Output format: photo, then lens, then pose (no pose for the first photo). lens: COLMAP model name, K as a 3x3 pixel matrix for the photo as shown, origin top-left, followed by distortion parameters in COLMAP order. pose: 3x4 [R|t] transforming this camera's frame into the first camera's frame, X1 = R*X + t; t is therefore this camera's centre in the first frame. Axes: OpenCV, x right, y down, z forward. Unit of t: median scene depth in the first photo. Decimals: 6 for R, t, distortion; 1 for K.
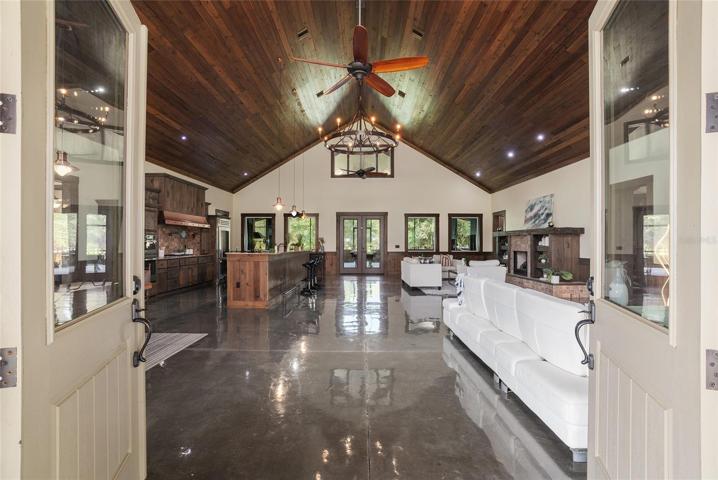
lens RADIAL K [[339.5, 0, 358.6], [0, 339.5, 242.4], [0, 0, 1]] dist [-0.021035, 0.000742]
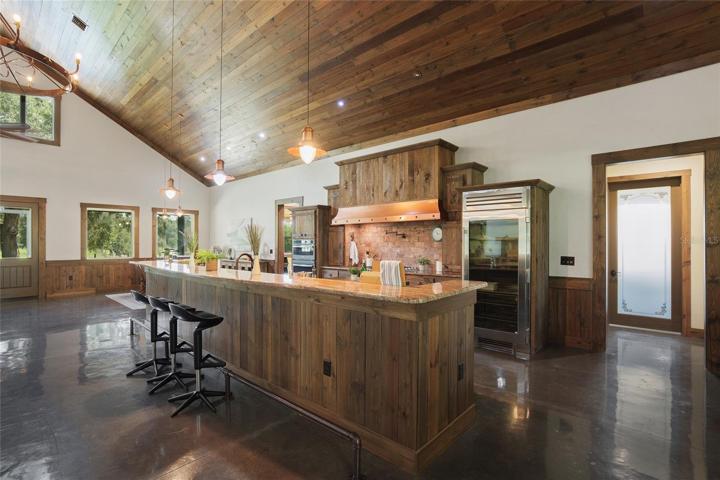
lens RADIAL K [[340.4, 0, 359.6], [0, 340.4, 242.4], [0, 0, 1]] dist [-0.021035, 0.000742]
pose [[-0.658138, -0.002246, -0.752894, 0.000972], [-0.000352, 0.999996, -0.002675, -0.008786], [0.752897, -0.001496, -0.658137, 1.257614]]
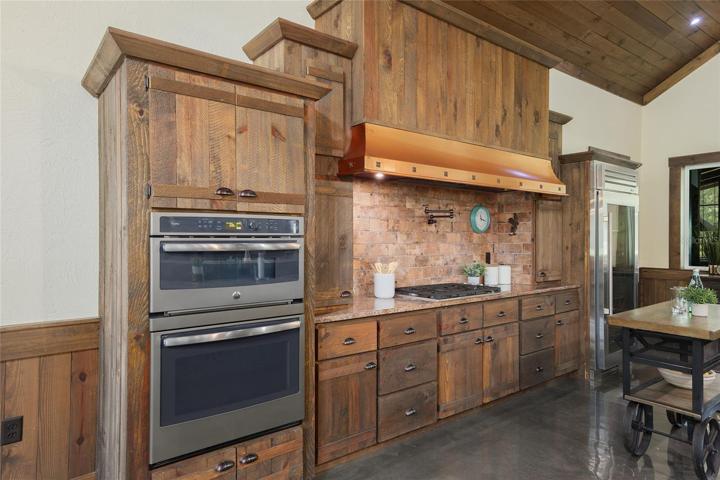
lens RADIAL K [[447.9, 0, 361.2], [0, 447.9, 237.0], [0, 0, 1]] dist [-0.005384, -0.000194]
pose [[0.633299, -0.002707, -0.773902, -0.257336], [-0.000137, 0.999993, -0.003610, -0.005962], [0.773907, 0.002392, 0.633294, 0.629422]]
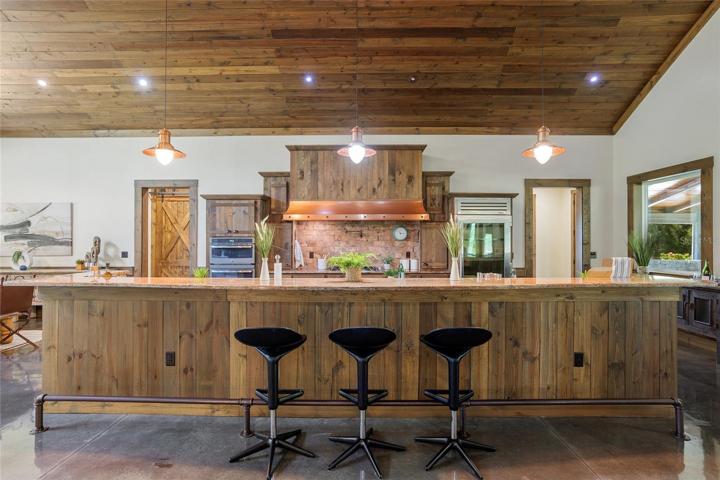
lens RADIAL K [[350.3, 0, 360.0], [0, 350.3, 240.0], [0, 0, 1]] dist [-0.008342, 0.000686]
pose [[0.003132, -0.006060, -0.999977, 0.099730], [0.000956, 0.999981, -0.006057, -0.009439], [0.999995, -0.000937, 0.003138, 0.910255]]
